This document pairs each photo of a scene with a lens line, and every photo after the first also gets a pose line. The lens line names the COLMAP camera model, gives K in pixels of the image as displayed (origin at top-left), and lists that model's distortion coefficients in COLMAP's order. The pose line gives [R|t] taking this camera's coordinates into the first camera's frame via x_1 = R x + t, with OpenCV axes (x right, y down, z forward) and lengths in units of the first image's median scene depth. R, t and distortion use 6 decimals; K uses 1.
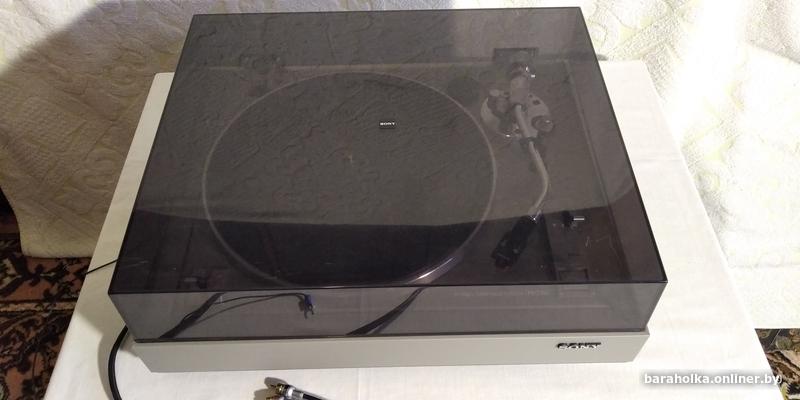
lens RADIAL K [[641.5, 0, 402.1], [0, 641.5, 194.6], [0, 0, 1]] dist [-0.003650, -0.008190]
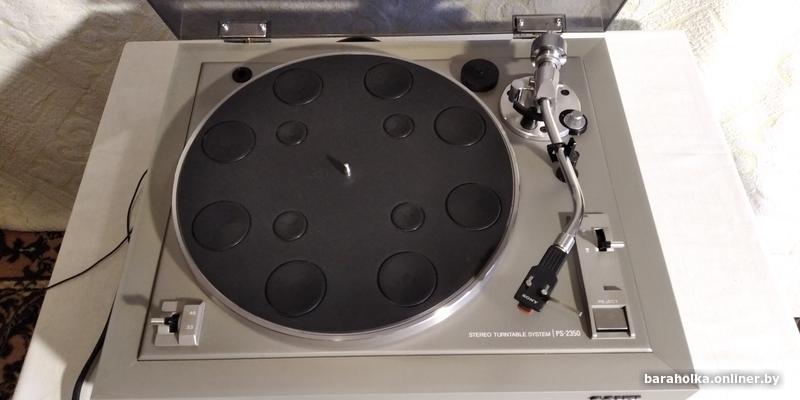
lens RADIAL K [[641.5, 0, 401.2], [0, 641.5, 200.0], [0, 0, 1]] dist [-0.003650, -0.008190]
pose [[0.999990, 0.004048, -0.002103, -0.004078], [-0.003799, 0.994219, 0.107308, -0.062612], [0.002525, -0.107299, 0.994224, 0.094882]]
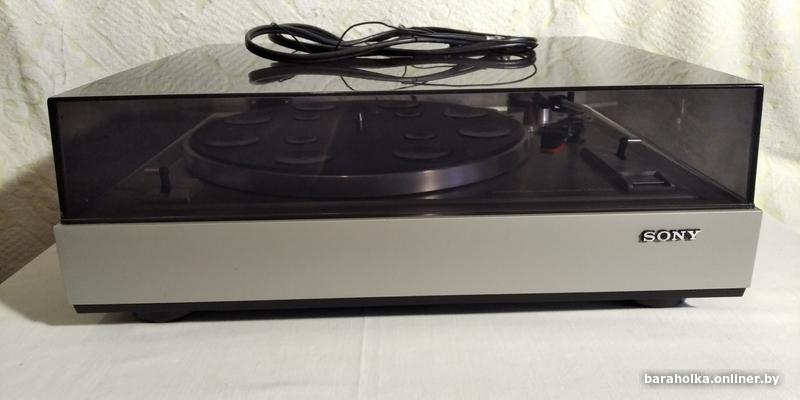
lens RADIAL K [[641.5, 0, 401.4], [0, 641.5, 177.0], [0, 0, 1]] dist [-0.003650, -0.008190]
pose [[0.999962, -0.008662, 0.000455, -0.014980], [0.007405, 0.825160, -0.564851, 0.314057], [0.004518, 0.564833, 0.825193, 0.192353]]
